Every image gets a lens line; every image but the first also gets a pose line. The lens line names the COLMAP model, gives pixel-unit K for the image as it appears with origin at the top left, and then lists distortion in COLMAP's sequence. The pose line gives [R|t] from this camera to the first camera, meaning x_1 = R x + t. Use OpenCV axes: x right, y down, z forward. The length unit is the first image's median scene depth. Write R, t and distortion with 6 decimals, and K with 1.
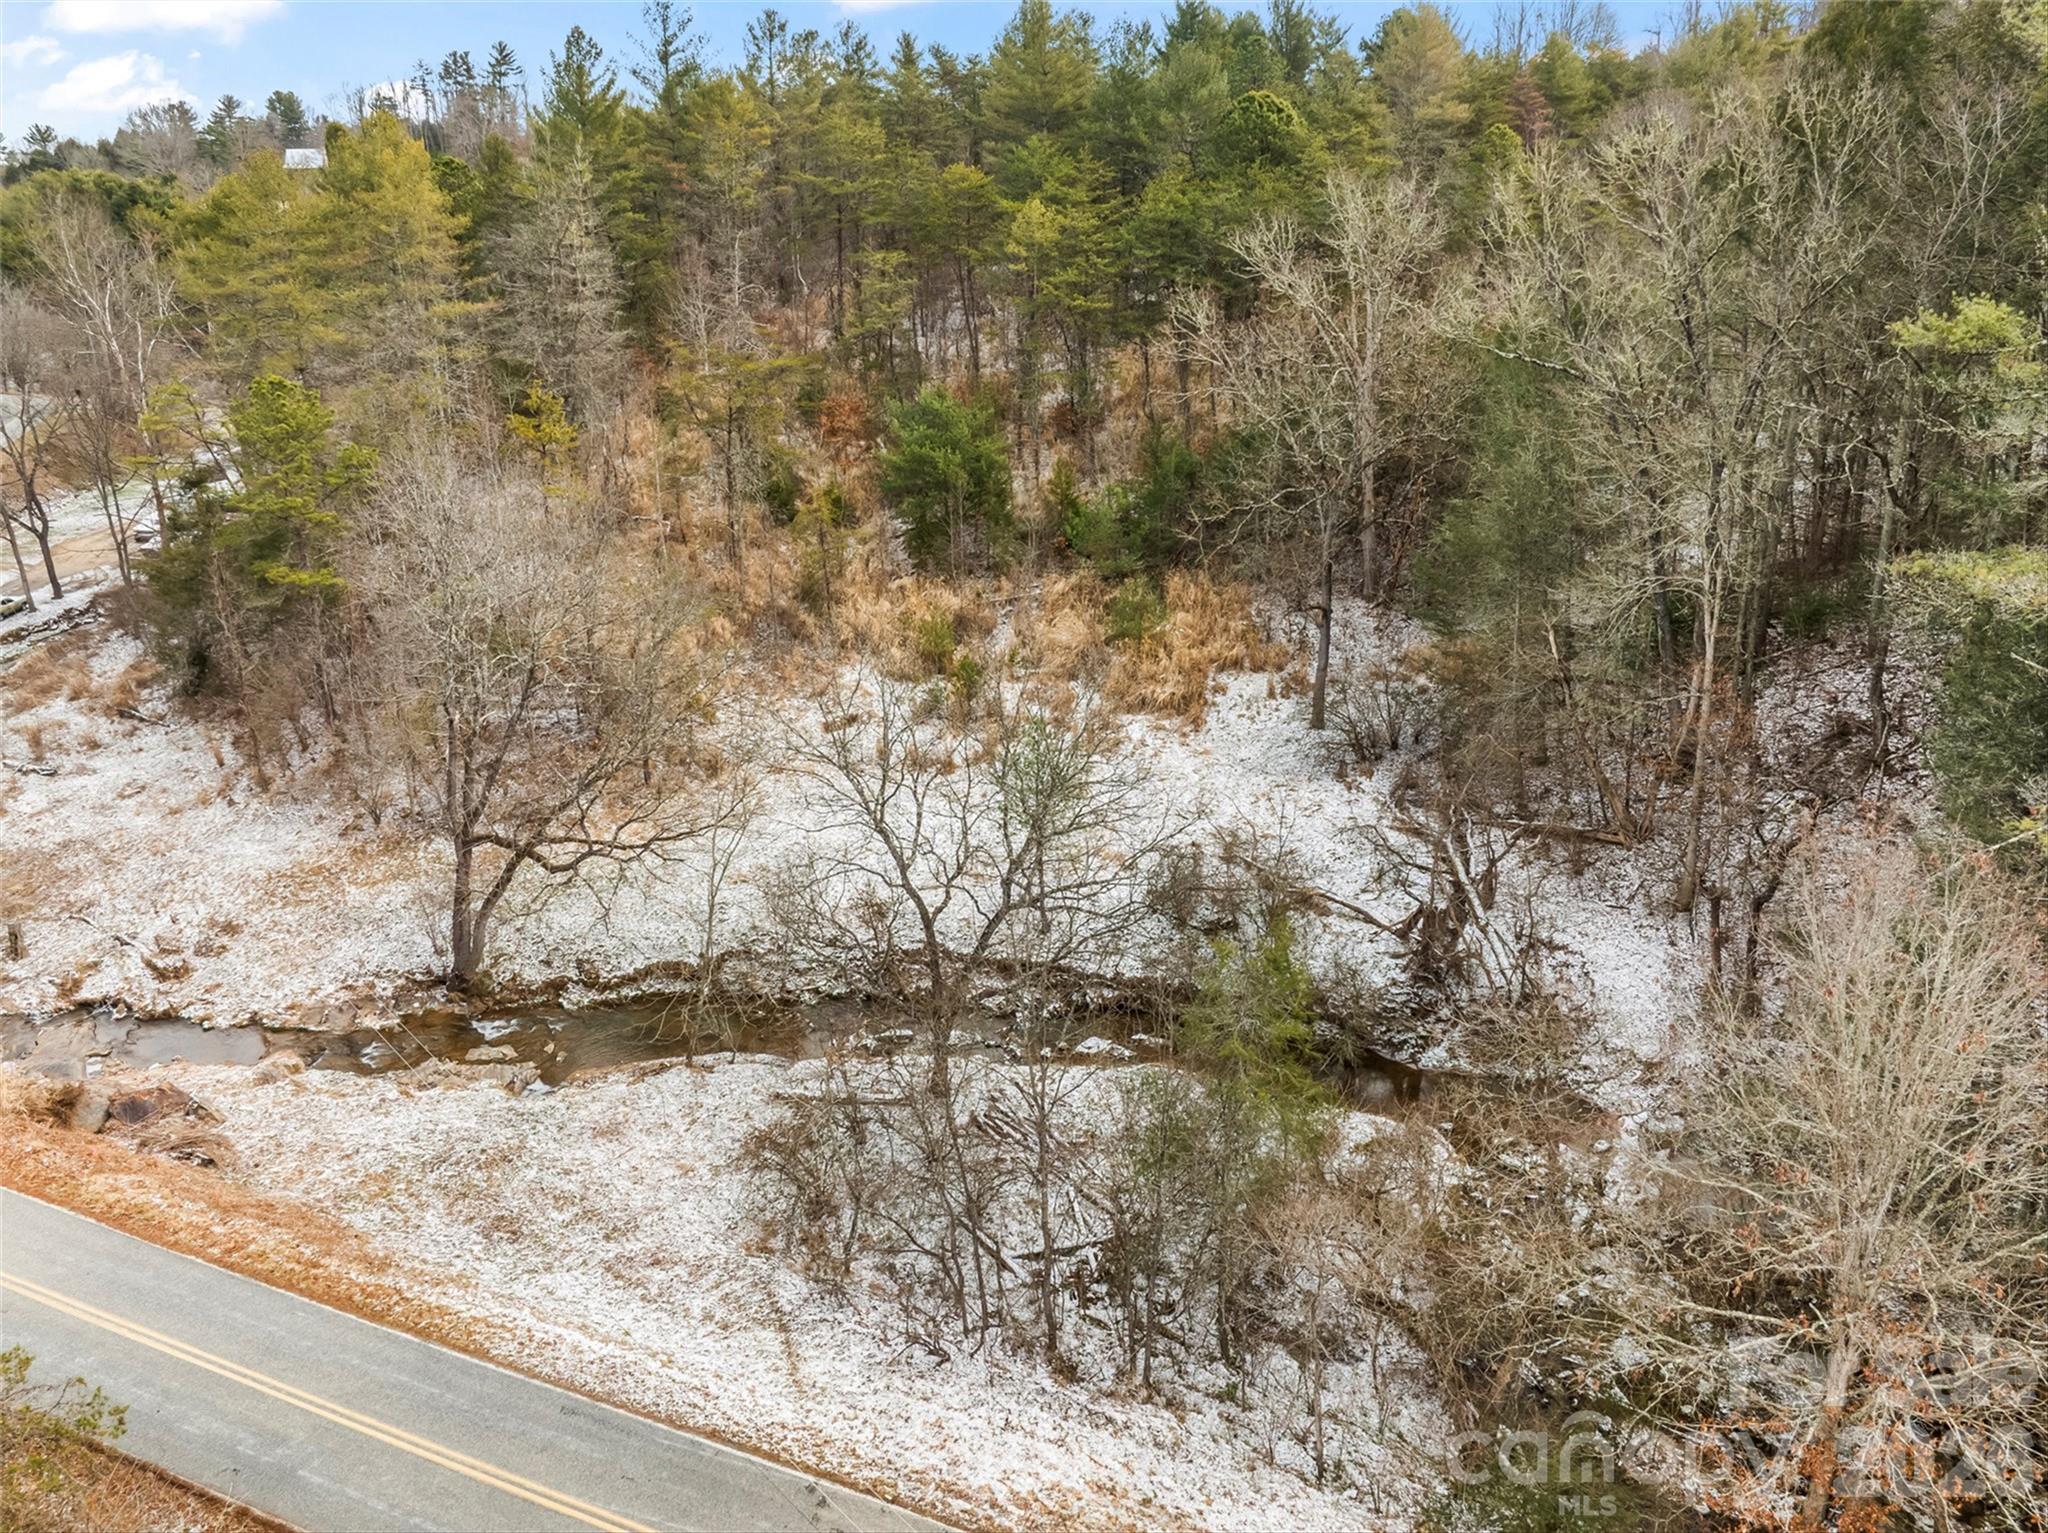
lens RADIAL K [[1481.2, 0, 1024.0], [0, 1481.2, 766.5], [0, 0, 1]] dist [-0.001750, -0.001705]
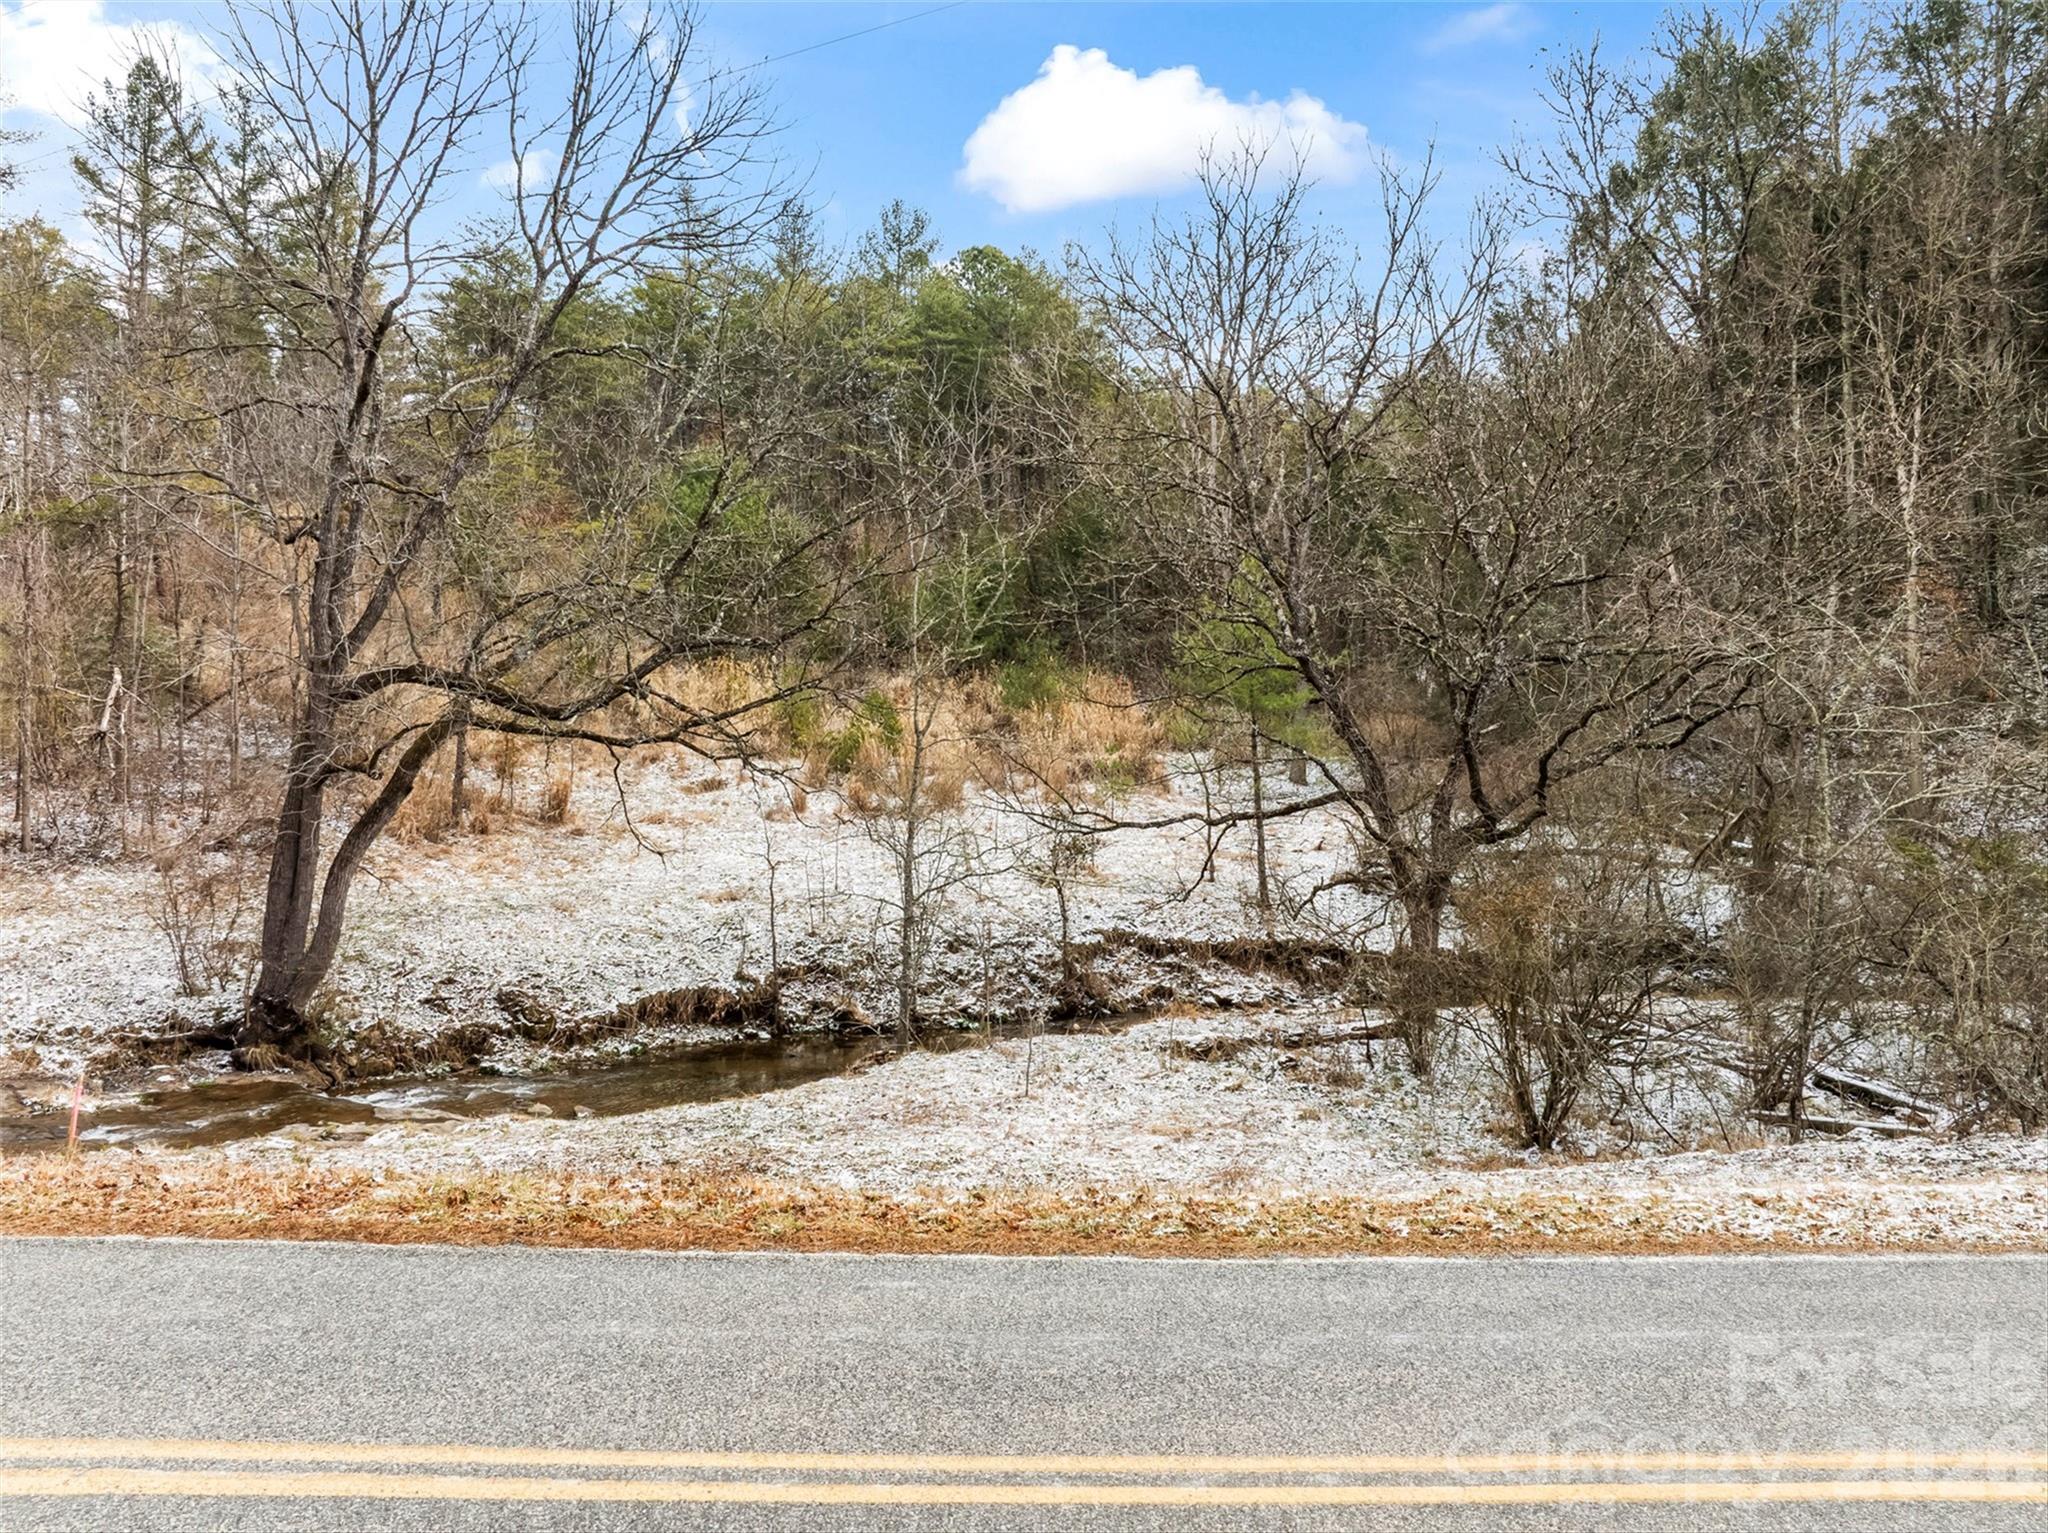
lens RADIAL K [[1481.2, 0, 1024.0], [0, 1481.2, 766.5], [0, 0, 1]] dist [-0.001750, -0.001705]
pose [[0.907856, -0.008905, 0.419188, -0.351894], [0.142335, 0.946949, -0.288146, 0.227135], [-0.394383, 0.321260, 0.860961, 0.485403]]
